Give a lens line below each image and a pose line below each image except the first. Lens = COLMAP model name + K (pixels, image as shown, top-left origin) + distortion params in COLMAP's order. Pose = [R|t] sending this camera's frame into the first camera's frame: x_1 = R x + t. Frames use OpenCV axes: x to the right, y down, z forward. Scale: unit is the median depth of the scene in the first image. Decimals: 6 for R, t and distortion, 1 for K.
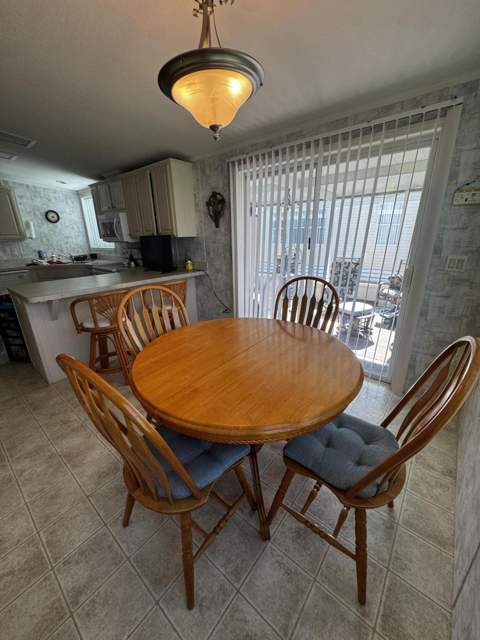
lens RADIAL K [[255.1, 0, 238.8], [0, 255.1, 319.5], [0, 0, 1]] dist [-0.002840, 0.000362]
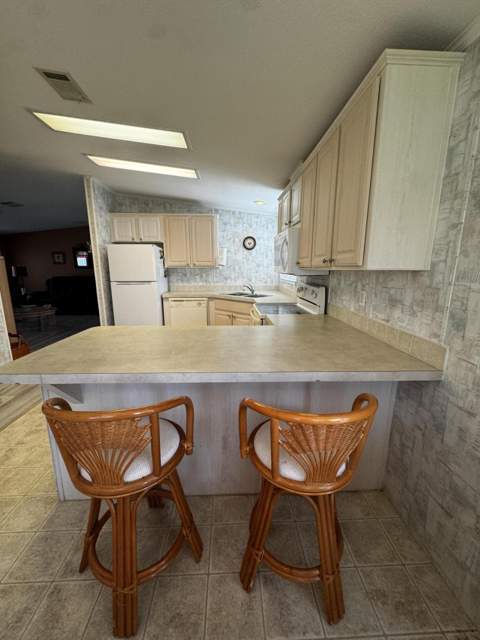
lens RADIAL K [[255.1, 0, 240.3], [0, 255.1, 320.1], [0, 0, 1]] dist [-0.002840, 0.000362]
pose [[0.669983, 0.177373, -0.720875, -0.051656], [-0.257553, 0.966263, -0.001618, -0.133872], [0.696268, 0.186748, 0.693063, 0.412592]]
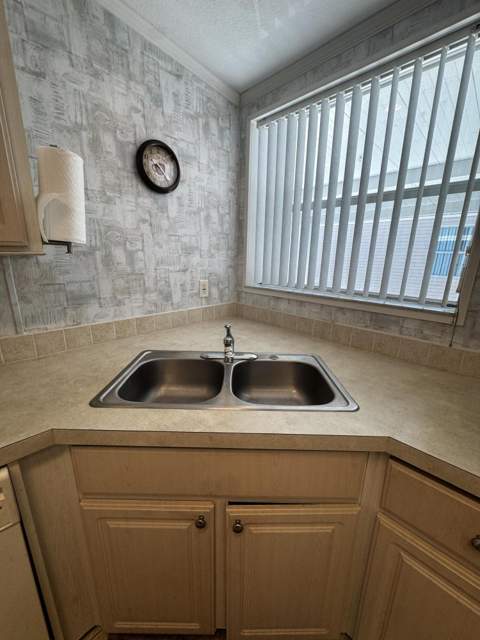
lens RADIAL K [[255.1, 0, 238.8], [0, 255.1, 318.4], [0, 0, 1]] dist [-0.002840, 0.000362]
pose [[0.992555, 0.067104, -0.101641, -0.637169], [-0.075415, 0.993918, -0.080253, -0.248967], [0.095637, 0.087320, 0.991579, 0.795584]]
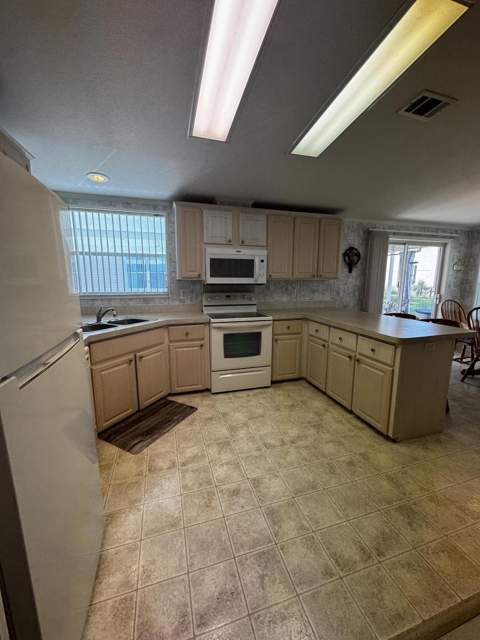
lens RADIAL K [[255.1, 0, 239.2], [0, 255.1, 319.3], [0, 0, 1]] dist [-0.002840, 0.000362]
pose [[0.554006, -0.106432, 0.825682, -0.946310], [0.250759, 0.967068, -0.043594, -0.140897], [-0.793850, 0.231198, 0.562450, 0.498454]]
